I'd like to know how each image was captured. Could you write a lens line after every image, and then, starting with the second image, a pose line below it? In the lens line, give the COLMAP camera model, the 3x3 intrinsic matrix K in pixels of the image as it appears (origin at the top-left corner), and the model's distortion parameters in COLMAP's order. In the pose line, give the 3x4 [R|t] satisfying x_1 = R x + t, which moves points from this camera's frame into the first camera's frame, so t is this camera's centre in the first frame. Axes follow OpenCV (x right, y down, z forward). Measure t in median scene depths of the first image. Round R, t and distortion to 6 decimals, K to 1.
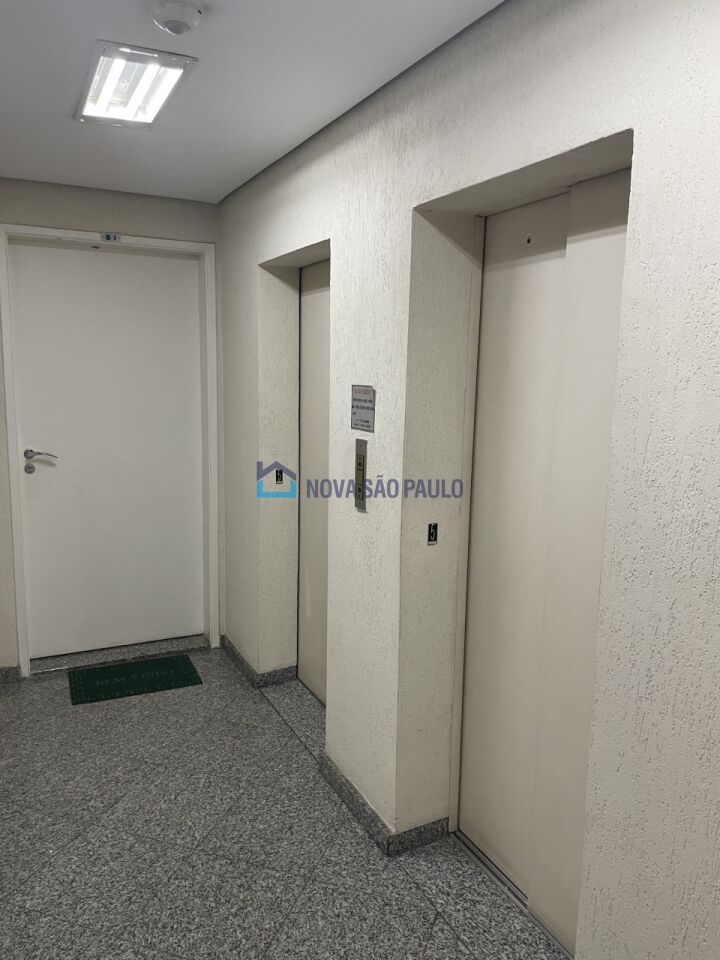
lens RADIAL K [[732.8, 0, 360.5], [0, 732.8, 479.2], [0, 0, 1]] dist [0.058424, -0.084518]
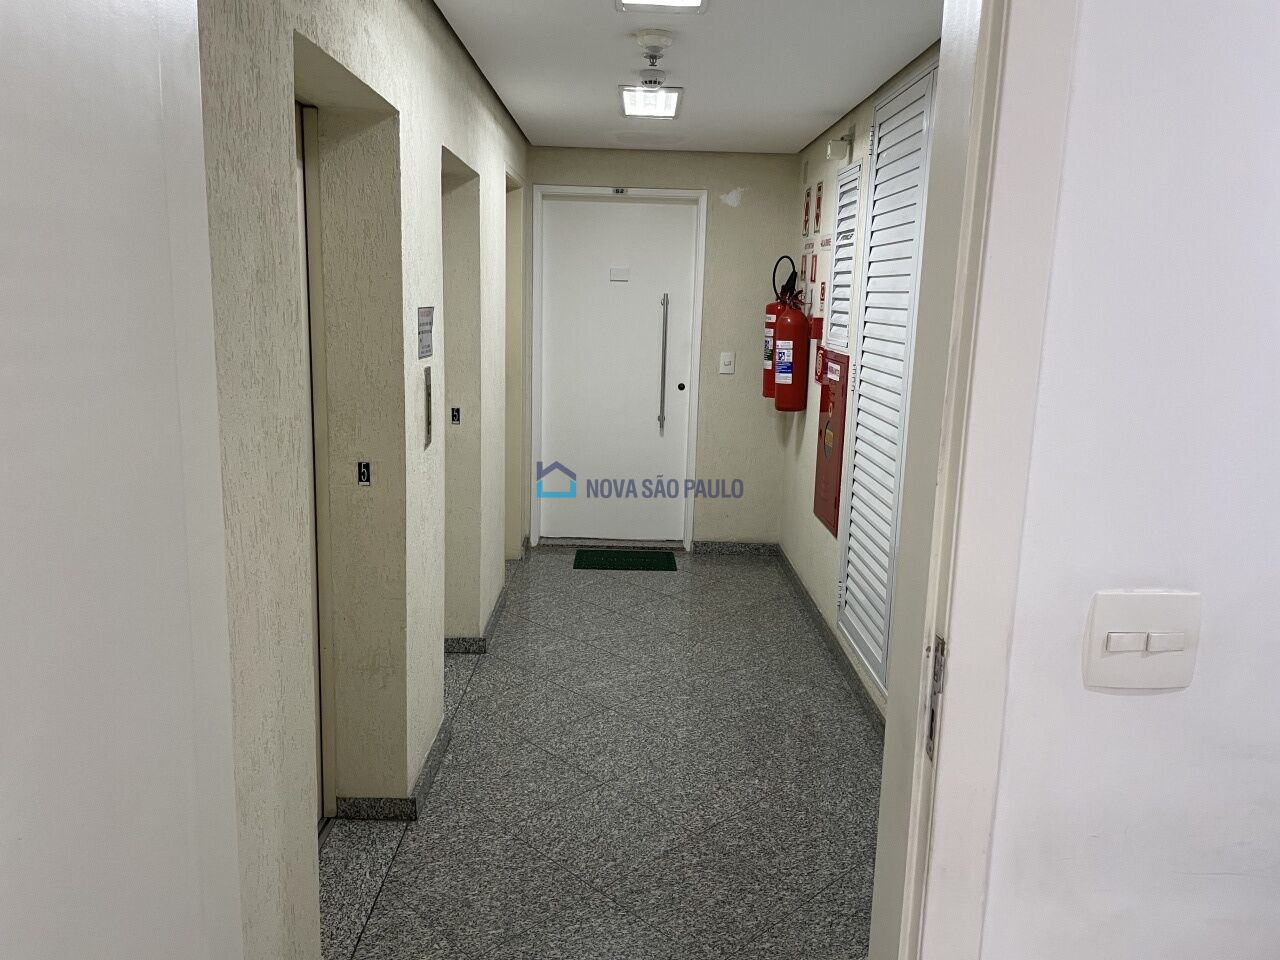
lens RADIAL K [[977.1, 0, 636.4], [0, 977.1, 473.2], [0, 0, 1]] dist [0.058424, -0.084518]
pose [[-0.897722, -0.122690, 0.423134, -0.753292], [0.019755, 0.948264, 0.316867, -0.305861], [-0.440120, 0.292818, -0.848854, 1.934676]]
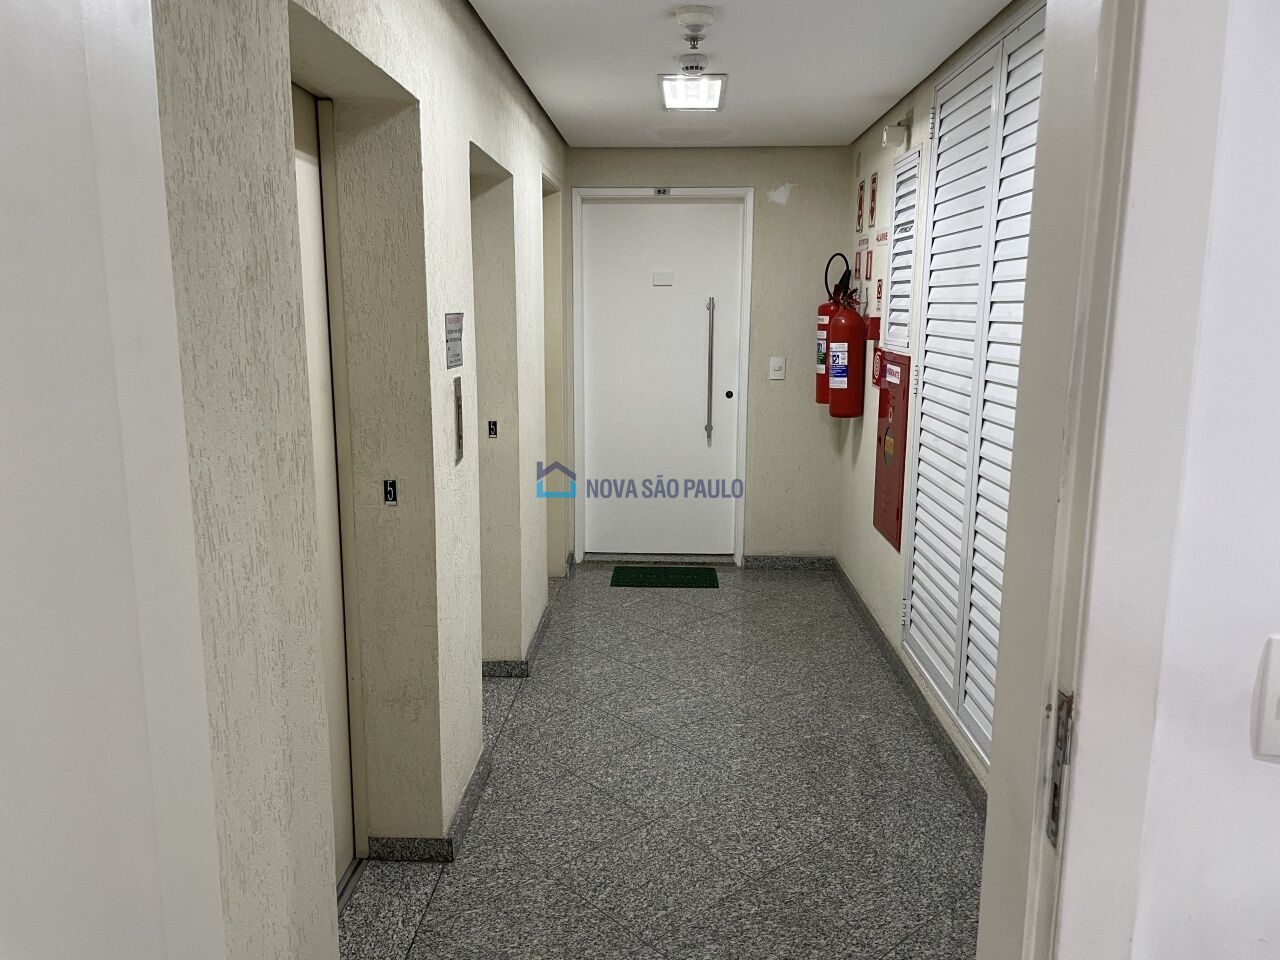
lens RADIAL K [[977.1, 0, 626.2], [0, 977.1, 486.6], [0, 0, 1]] dist [0.058424, -0.084518]
pose [[-0.872518, -0.109575, 0.476136, -0.717141], [0.053866, 0.947012, 0.316649, -0.280162], [-0.485603, 0.301930, -0.820383, 1.855104]]
